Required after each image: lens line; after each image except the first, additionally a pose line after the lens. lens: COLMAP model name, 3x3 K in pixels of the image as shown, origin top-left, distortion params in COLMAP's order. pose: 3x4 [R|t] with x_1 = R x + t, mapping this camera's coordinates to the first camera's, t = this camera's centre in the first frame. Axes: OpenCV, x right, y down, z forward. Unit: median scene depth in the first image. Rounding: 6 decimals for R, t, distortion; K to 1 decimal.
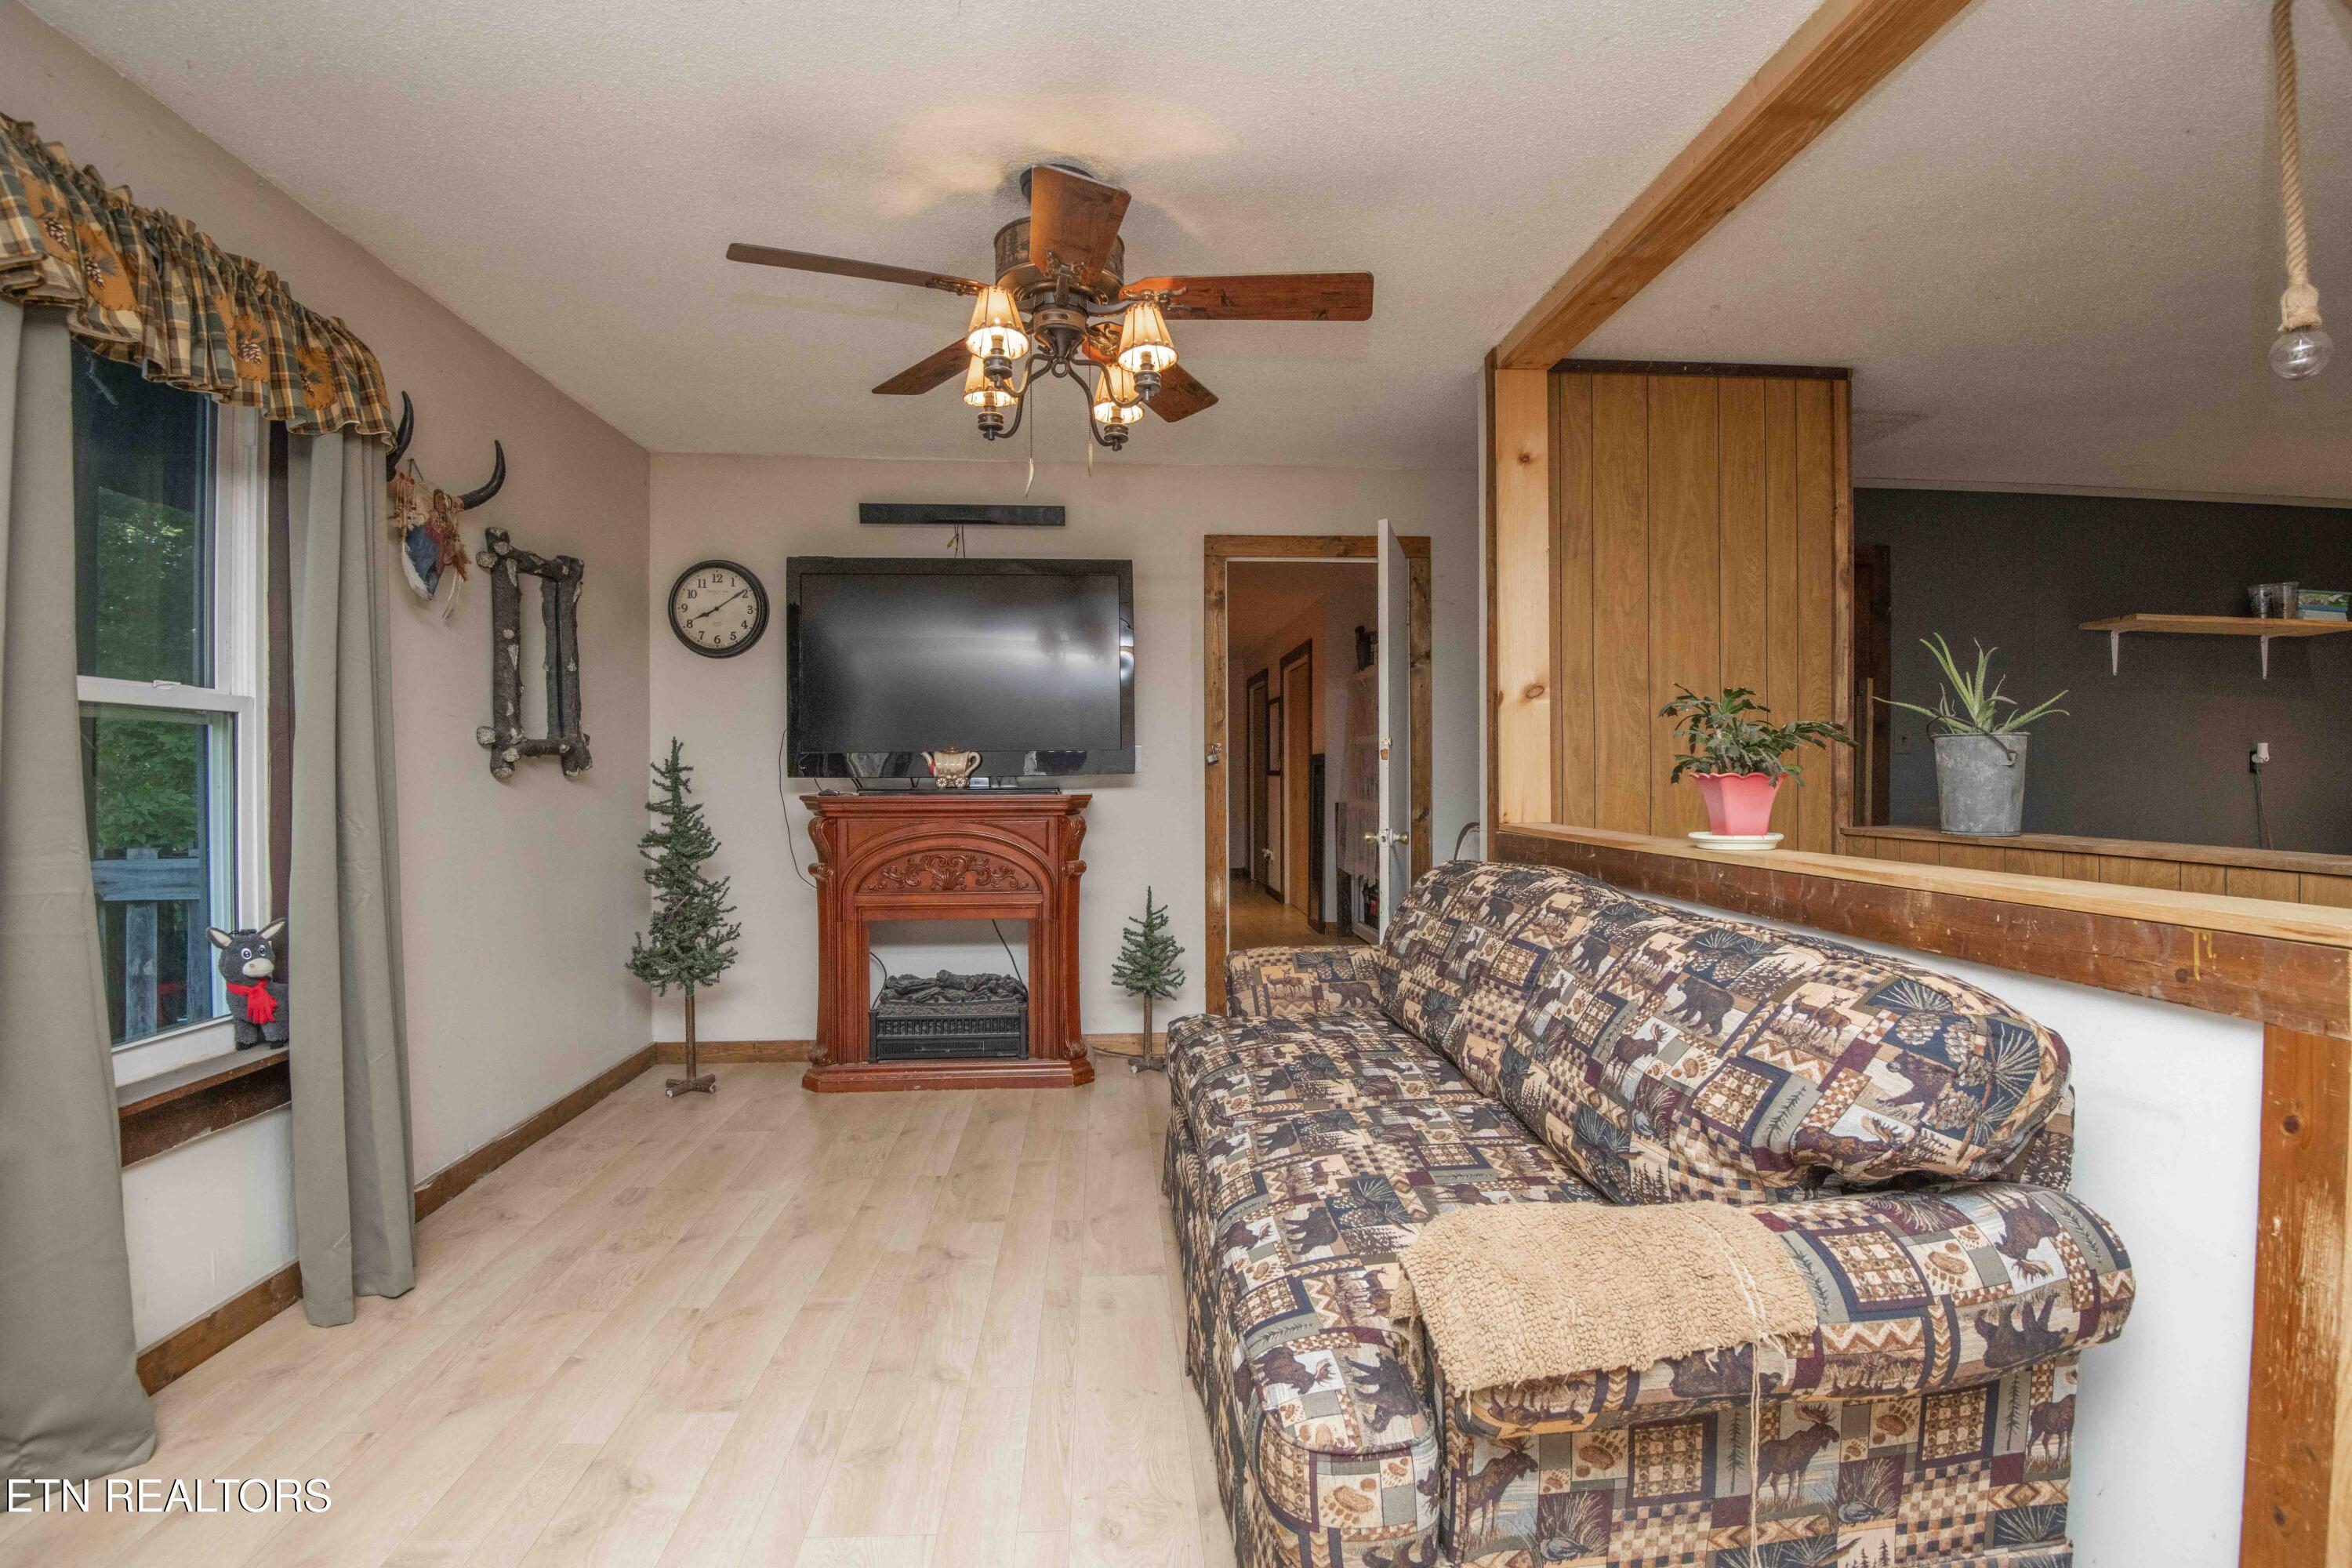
lens RADIAL K [[1084.6, 0, 1187.4], [0, 1084.6, 779.5], [0, 0, 1]] dist [-0.010641, -0.021609]
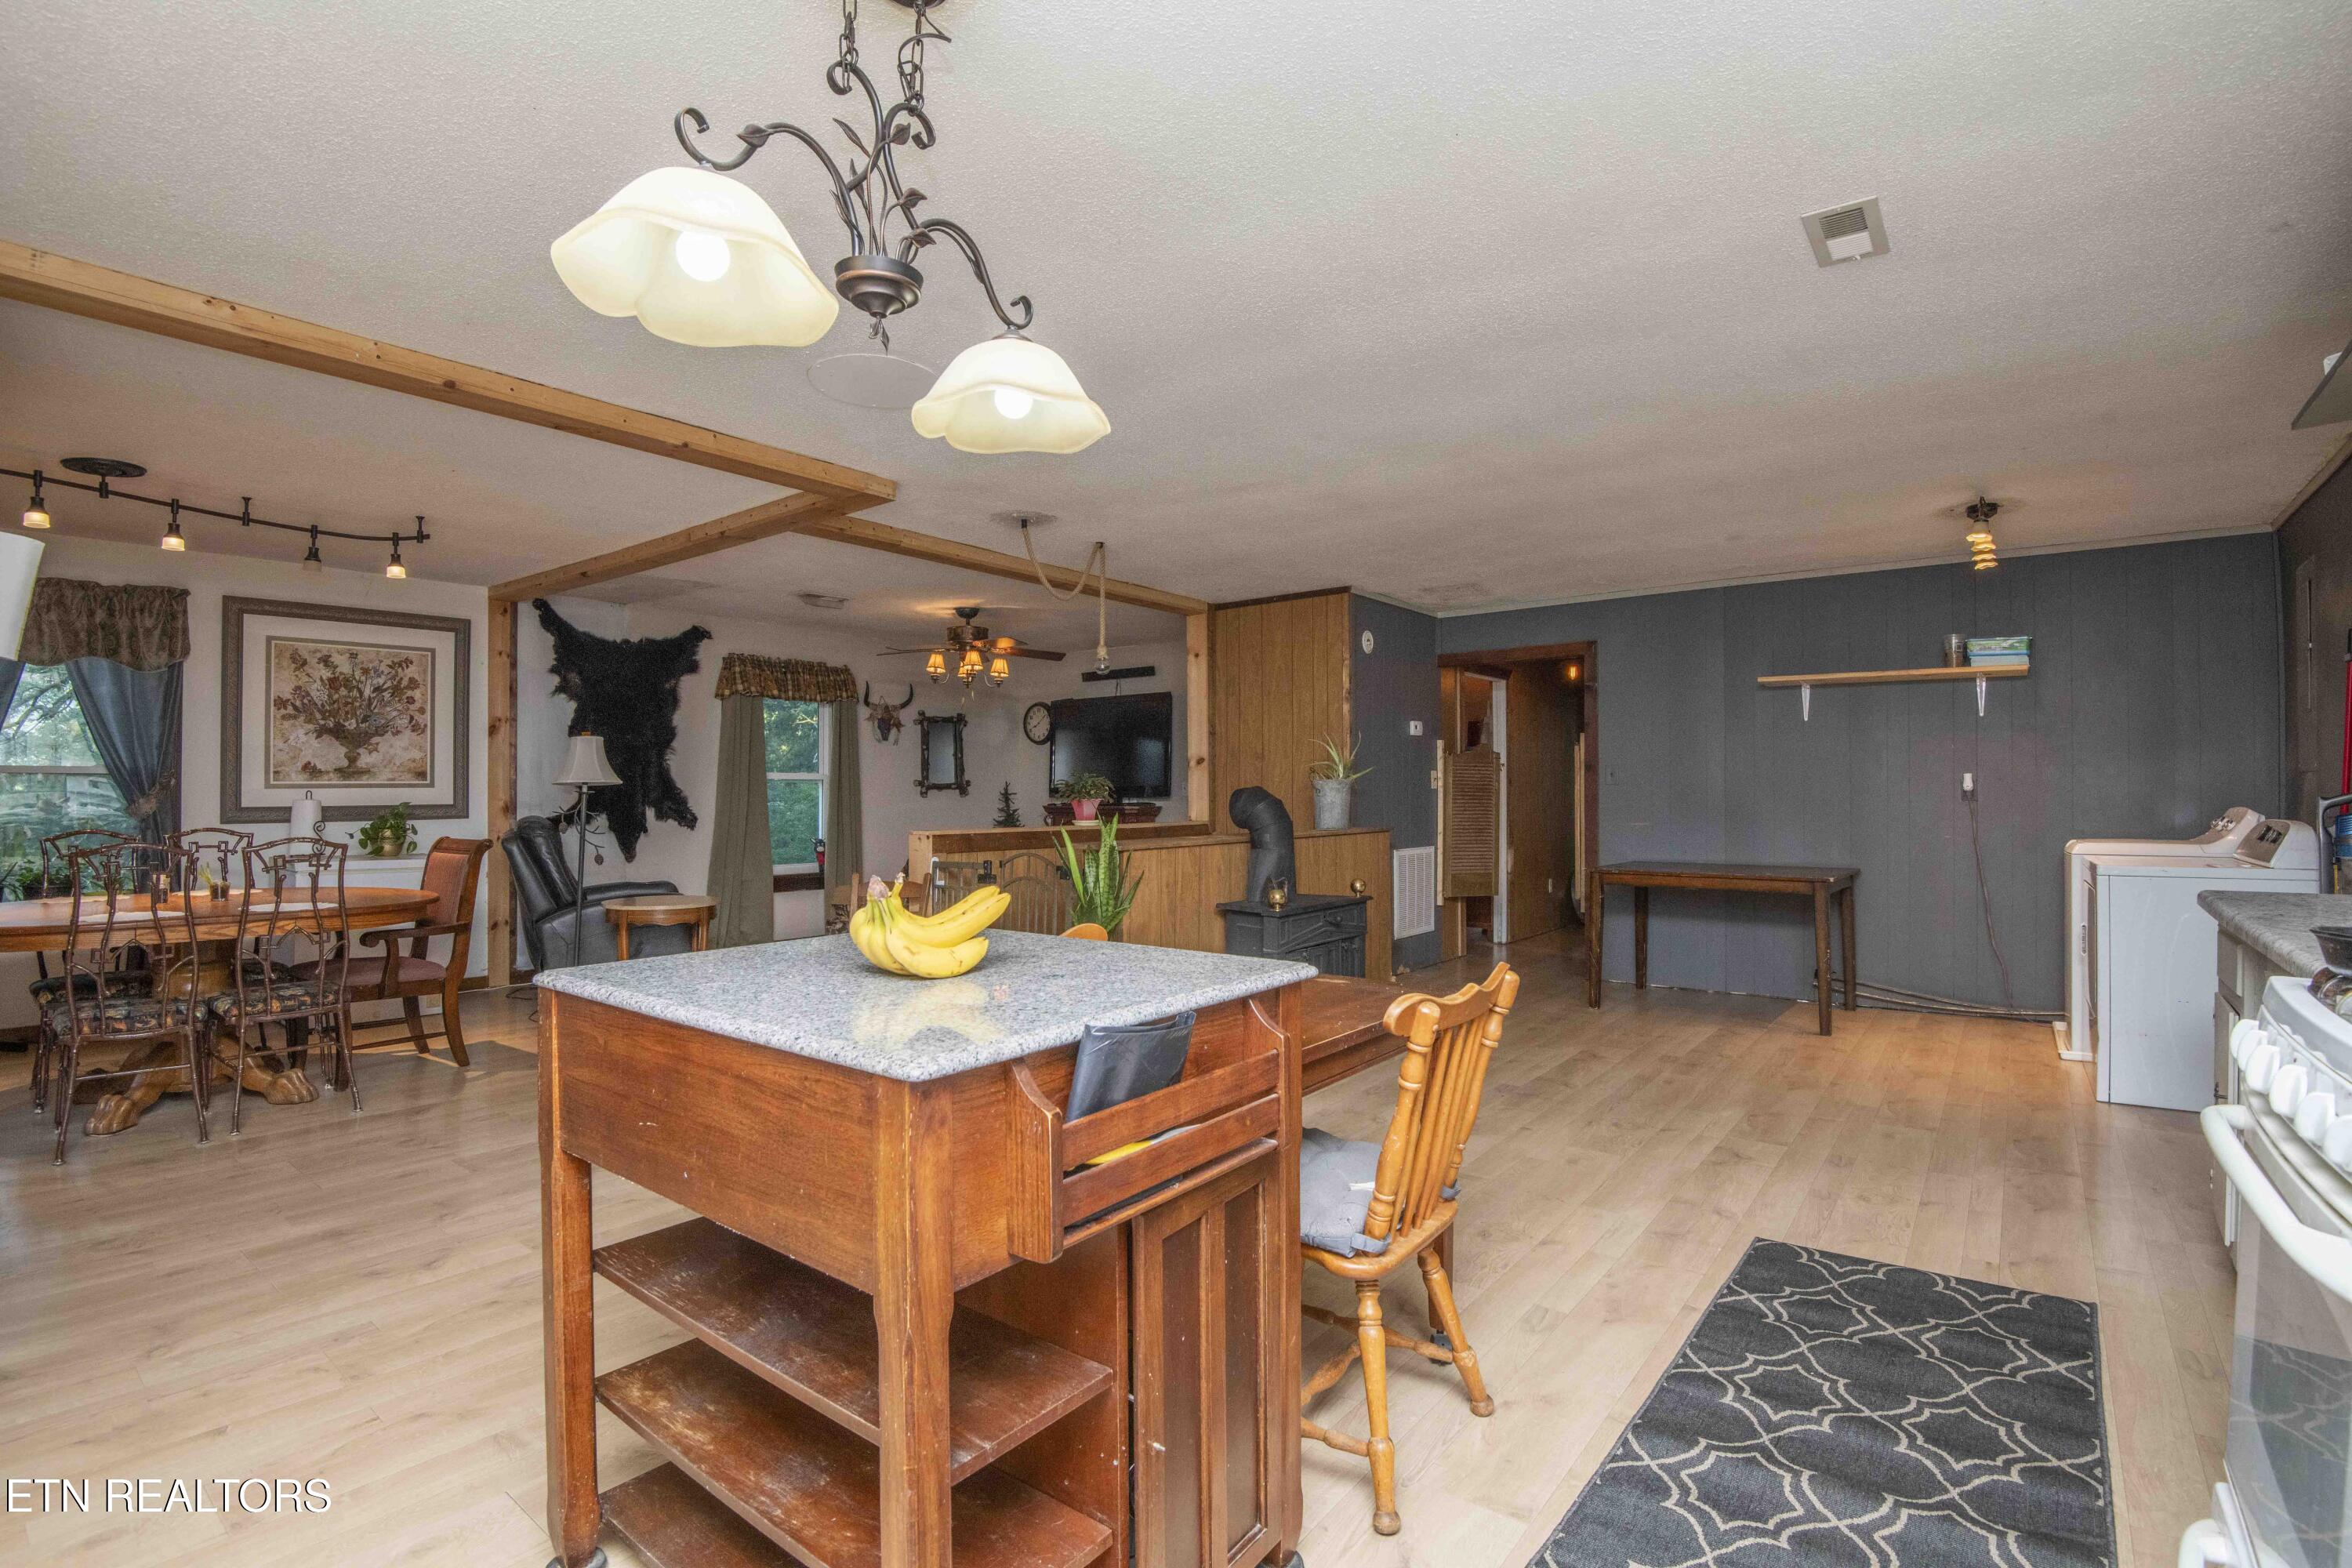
lens RADIAL K [[1090.5, 0, 1185.9], [0, 1090.5, 778.0], [0, 0, 1]] dist [-0.024317, -0.011651]
pose [[0.738767, -0.006201, -0.673932, 1.779252], [-0.004697, 0.999886, -0.014349, -0.015686], [0.673945, 0.013766, 0.738654, -0.639177]]
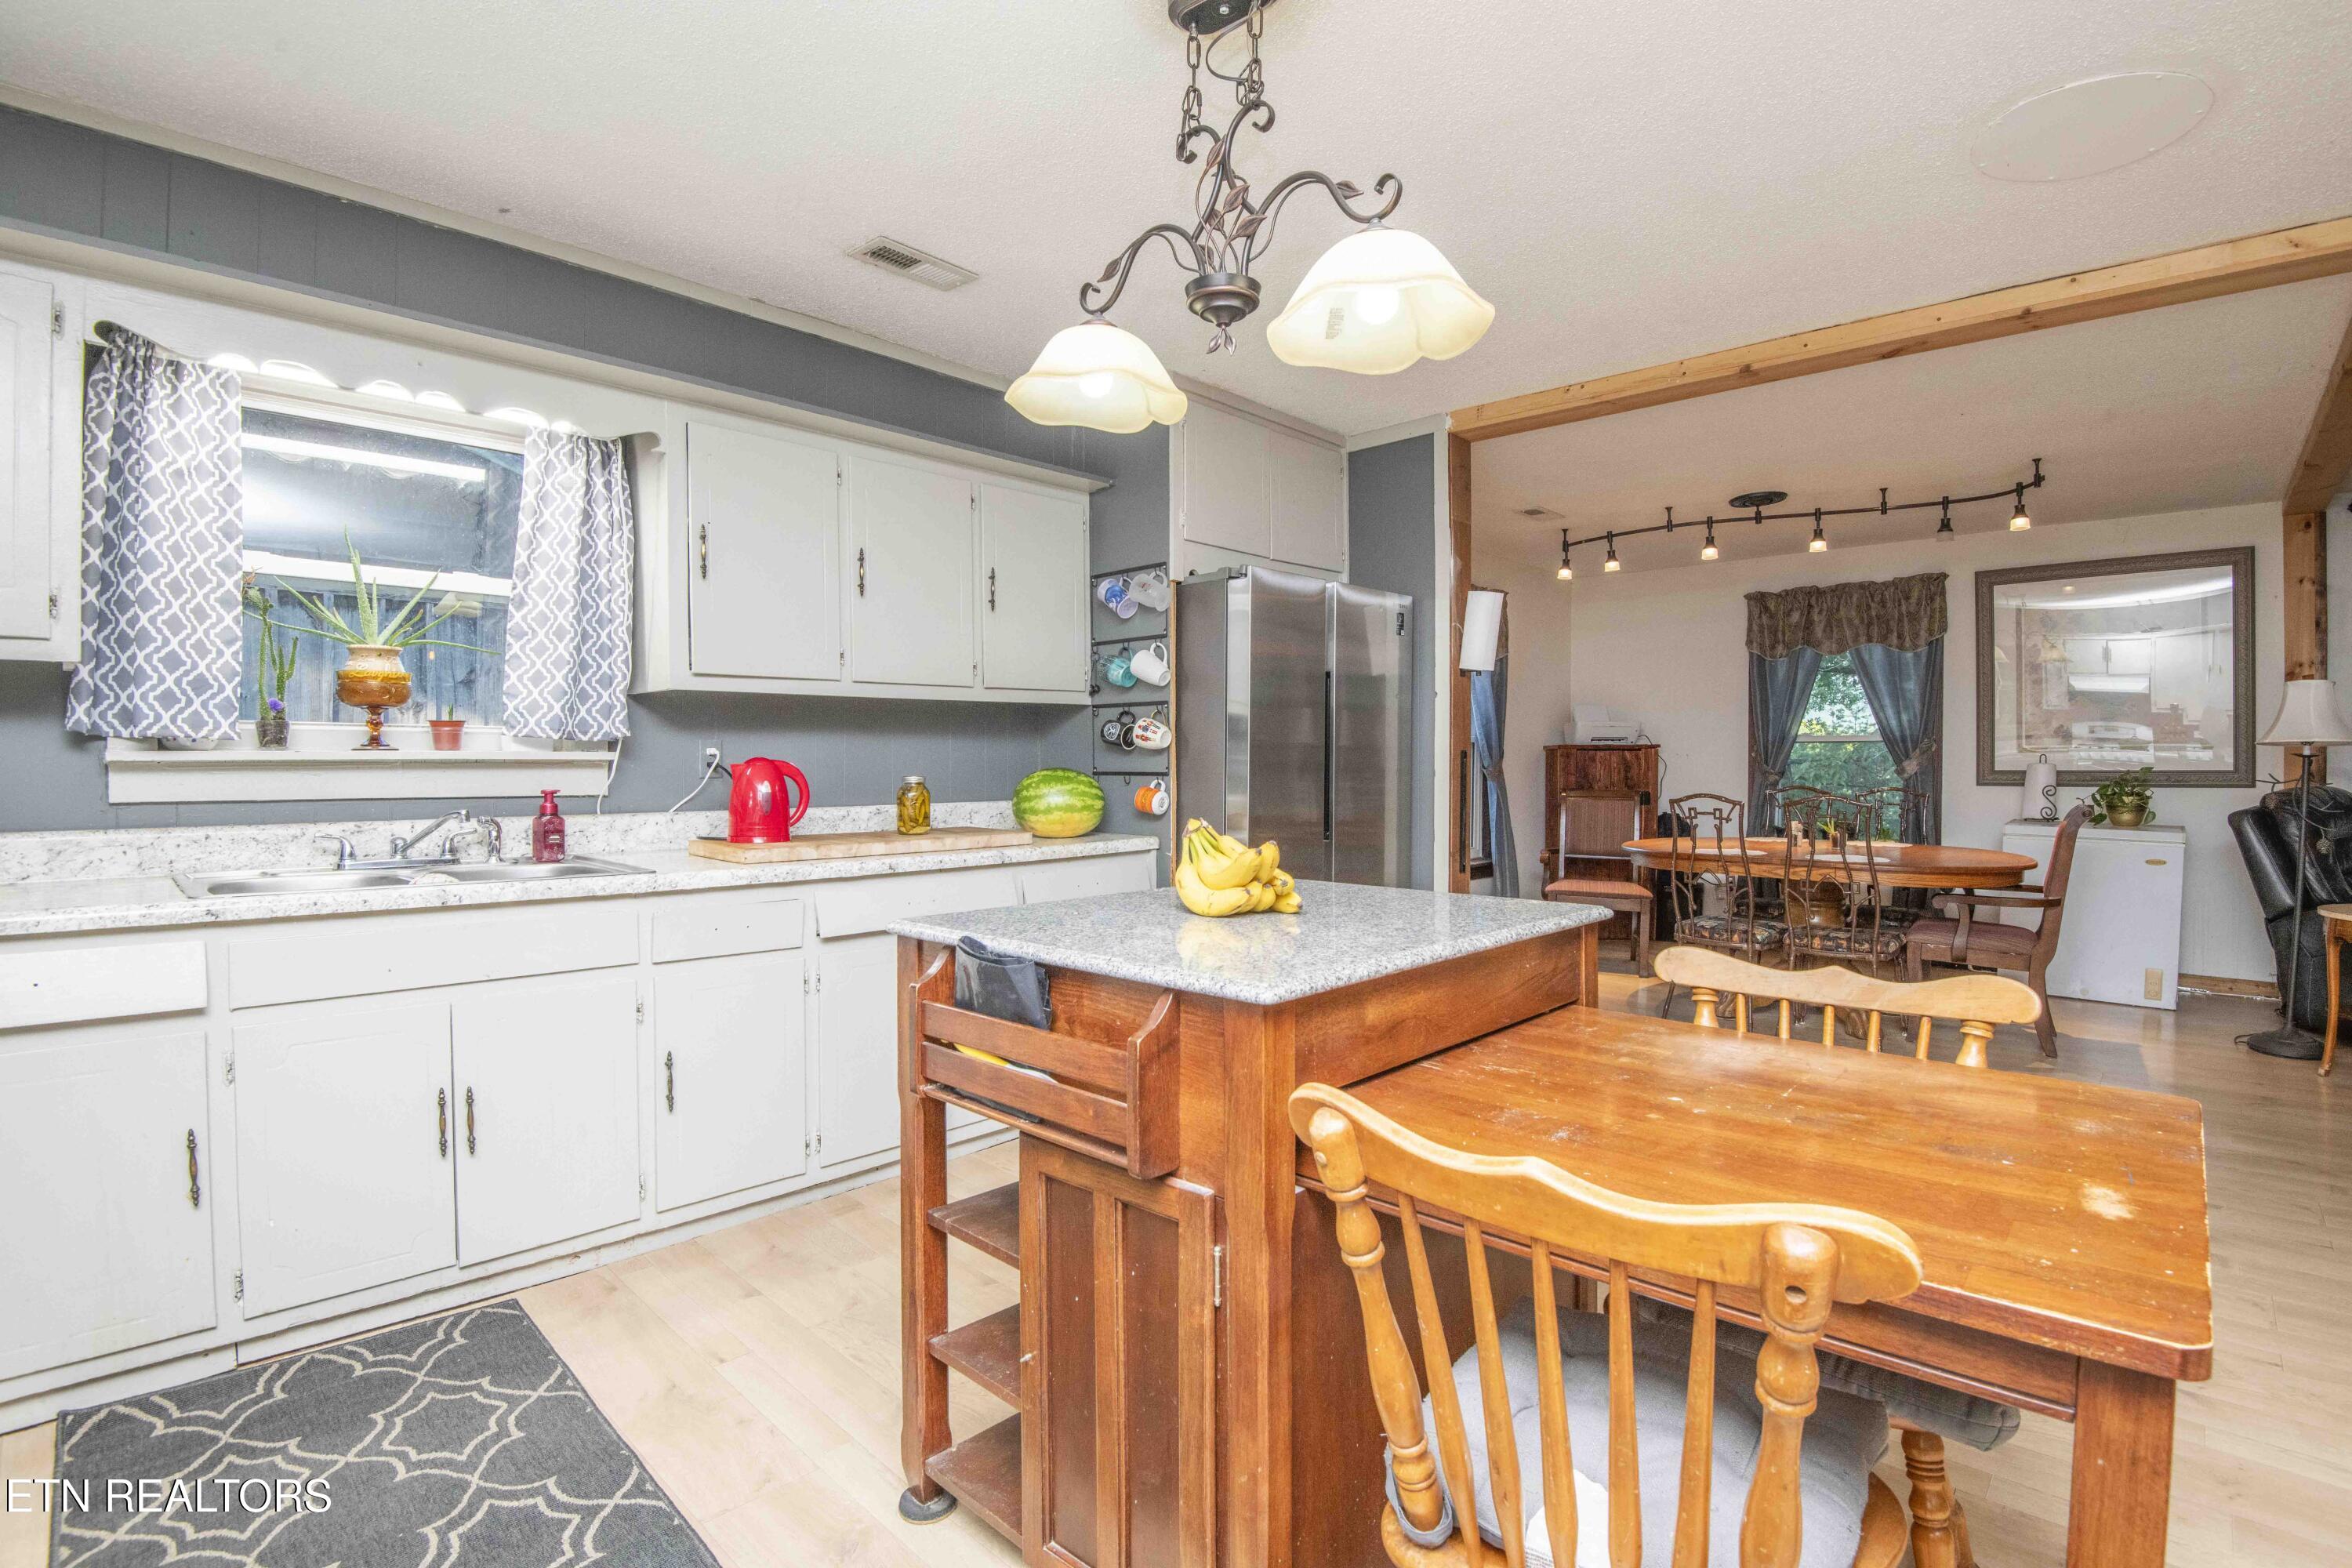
lens RADIAL K [[1090.5, 0, 1185.9], [0, 1090.5, 778.0], [0, 0, 1]] dist [-0.024317, -0.011651]
pose [[-0.742534, 0.014393, -0.669654, 1.735651], [-0.001363, 0.999735, 0.023000, -0.012797], [0.669807, 0.017991, -0.742317, 0.031750]]
